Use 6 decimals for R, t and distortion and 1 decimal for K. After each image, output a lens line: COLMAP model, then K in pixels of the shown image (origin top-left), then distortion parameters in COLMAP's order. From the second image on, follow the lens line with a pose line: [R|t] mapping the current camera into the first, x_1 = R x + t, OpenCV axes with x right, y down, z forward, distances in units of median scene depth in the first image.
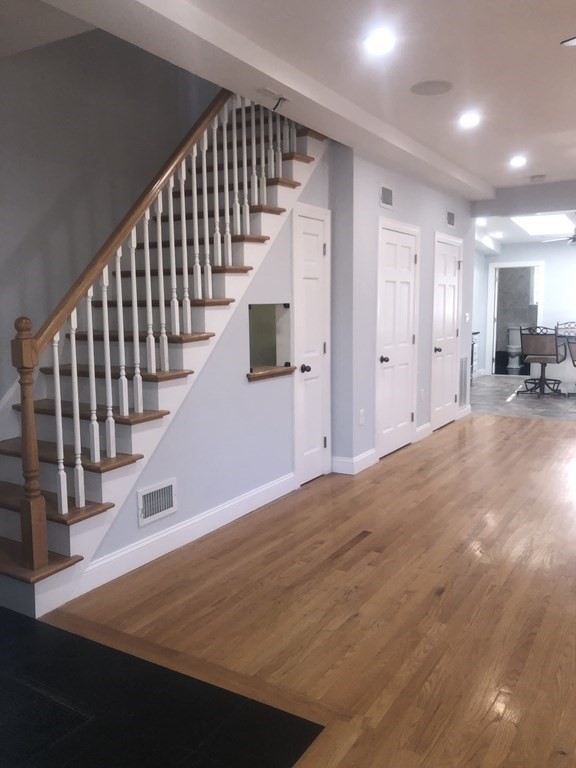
lens RADIAL K [[633.0, 0, 285.6], [0, 633.0, 384.5], [0, 0, 1]] dist [0.016232, 0.006841]
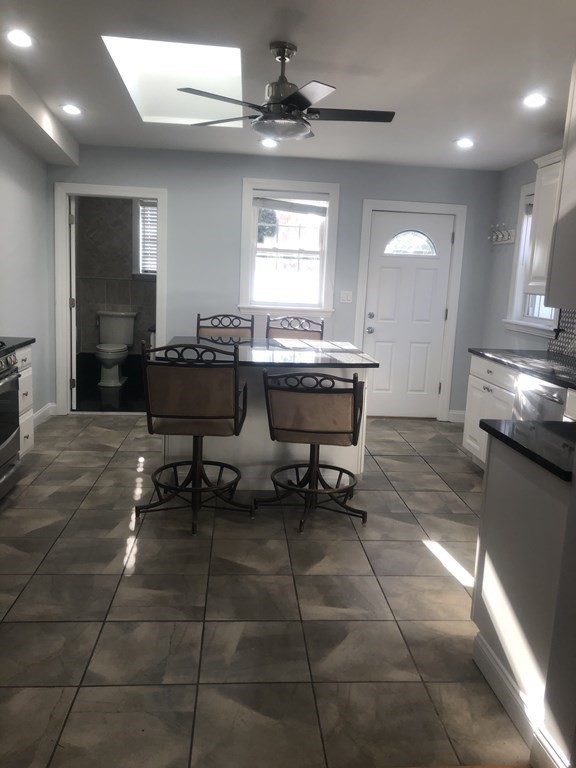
lens RADIAL K [[633.0, 0, 289.7], [0, 633.0, 387.3], [0, 0, 1]] dist [0.016232, 0.006841]
pose [[0.802774, -0.052722, 0.593949, 0.163206], [0.017195, 0.997716, 0.065321, -0.062624], [-0.596036, -0.042225, 0.801847, 0.483626]]
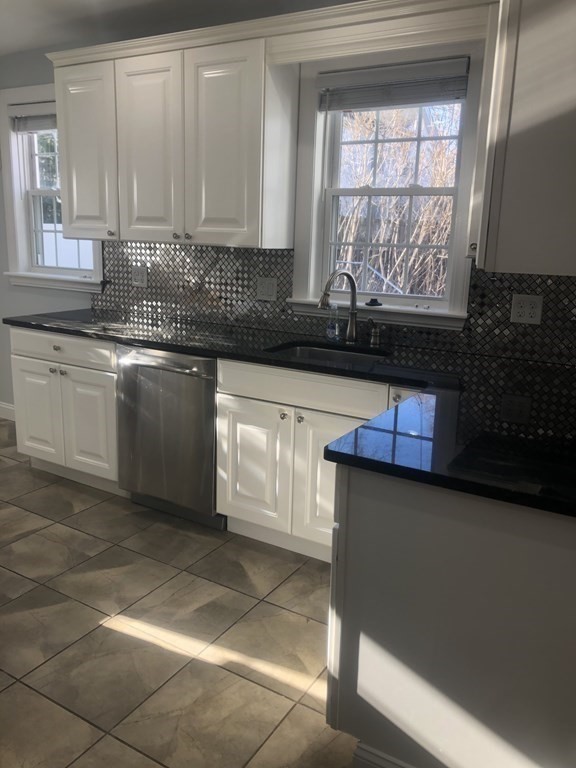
lens RADIAL K [[633.0, 0, 288.8], [0, 633.0, 380.1], [0, 0, 1]] dist [0.016232, 0.006841]
pose [[-0.015599, -0.209784, 0.977623, 0.237107], [0.099090, 0.972605, 0.210289, -0.091346], [-0.994956, 0.100153, 0.005616, 0.702397]]
